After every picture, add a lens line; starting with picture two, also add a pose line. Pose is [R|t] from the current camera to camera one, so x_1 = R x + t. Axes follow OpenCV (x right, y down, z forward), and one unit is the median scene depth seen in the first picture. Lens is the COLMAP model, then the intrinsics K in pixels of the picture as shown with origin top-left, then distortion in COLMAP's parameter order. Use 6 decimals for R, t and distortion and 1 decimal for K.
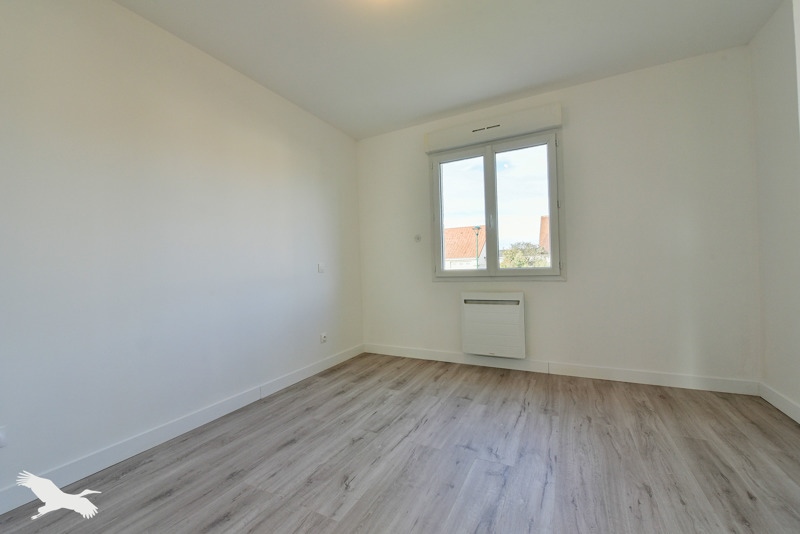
lens RADIAL K [[319.3, 0, 403.9], [0, 319.3, 264.7], [0, 0, 1]] dist [-0.011728, -0.000773]
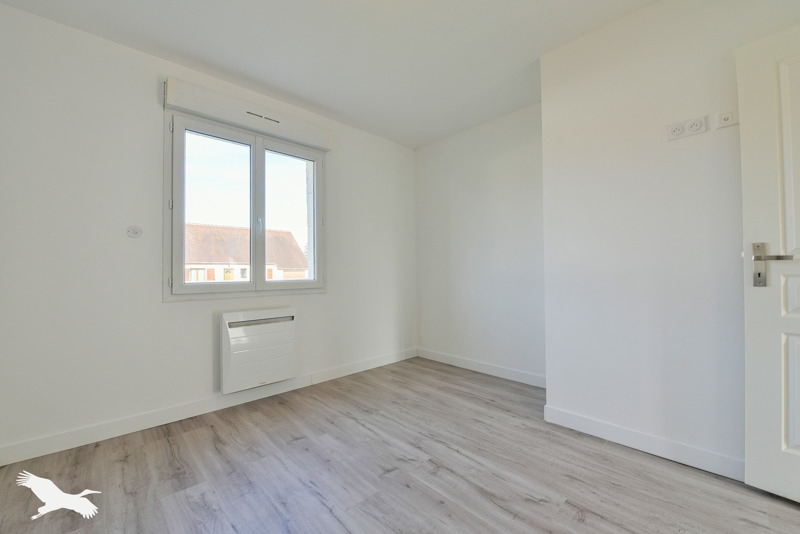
lens RADIAL K [[319.3, 0, 399.5], [0, 319.3, 264.6], [0, 0, 1]] dist [-0.011728, -0.000773]
pose [[0.337584, 0.047164, 0.940113, -0.490395], [-0.007579, 0.998848, -0.047389, 0.004710], [-0.941265, 0.008872, 0.337552, 0.449718]]
